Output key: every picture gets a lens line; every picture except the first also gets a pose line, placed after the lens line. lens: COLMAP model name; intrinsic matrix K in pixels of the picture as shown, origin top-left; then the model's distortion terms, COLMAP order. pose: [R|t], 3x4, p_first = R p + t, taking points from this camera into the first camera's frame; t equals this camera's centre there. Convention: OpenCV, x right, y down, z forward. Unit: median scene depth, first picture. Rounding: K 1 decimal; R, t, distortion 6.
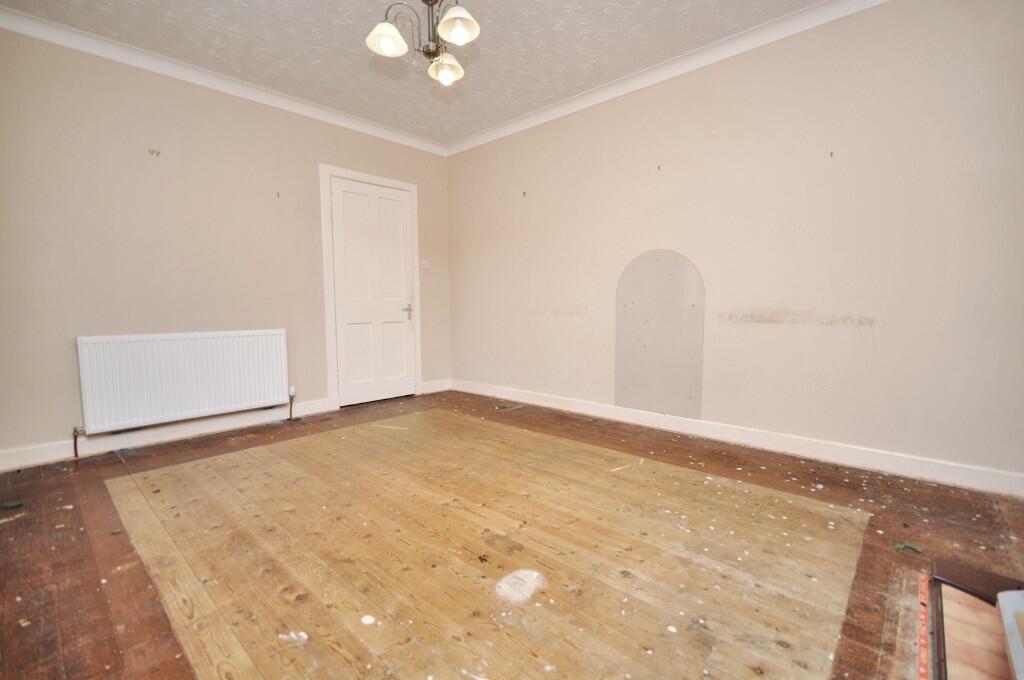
lens RADIAL K [[447.4, 0, 514.0], [0, 447.4, 342.8], [0, 0, 1]] dist [0.000537, -0.002174]
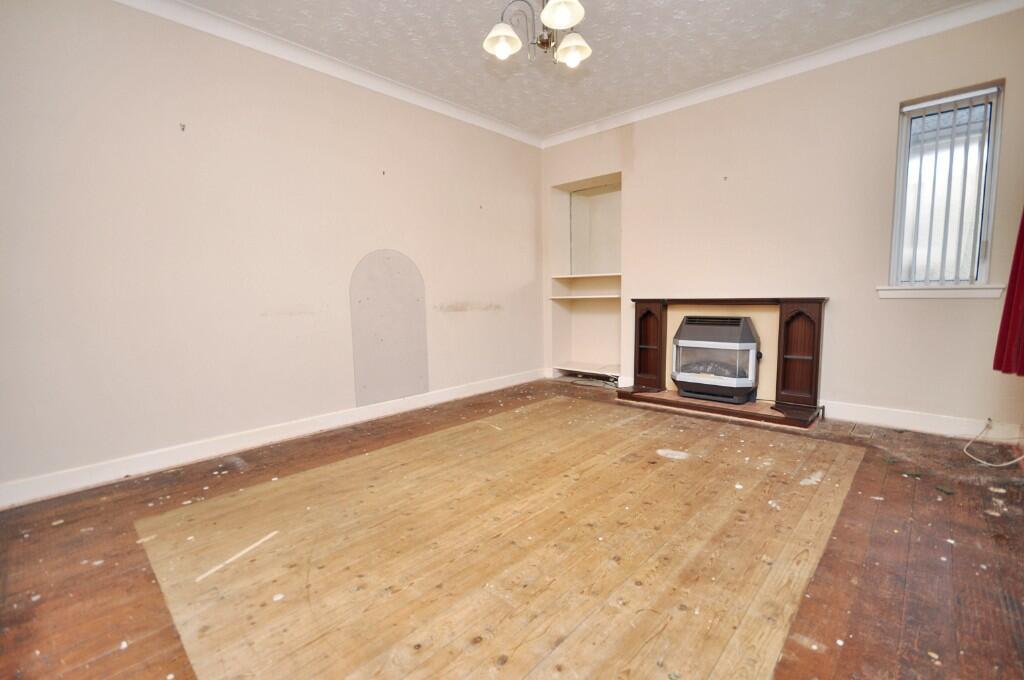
lens RADIAL K [[447.4, 0, 514.0], [0, 447.4, 339.6], [0, 0, 1]] dist [0.000537, -0.002174]
pose [[0.015728, -0.095251, 0.995329, -1.491285], [0.108633, 0.989722, 0.092998, -0.114434], [-0.993957, 0.106663, 0.025913, 1.342115]]
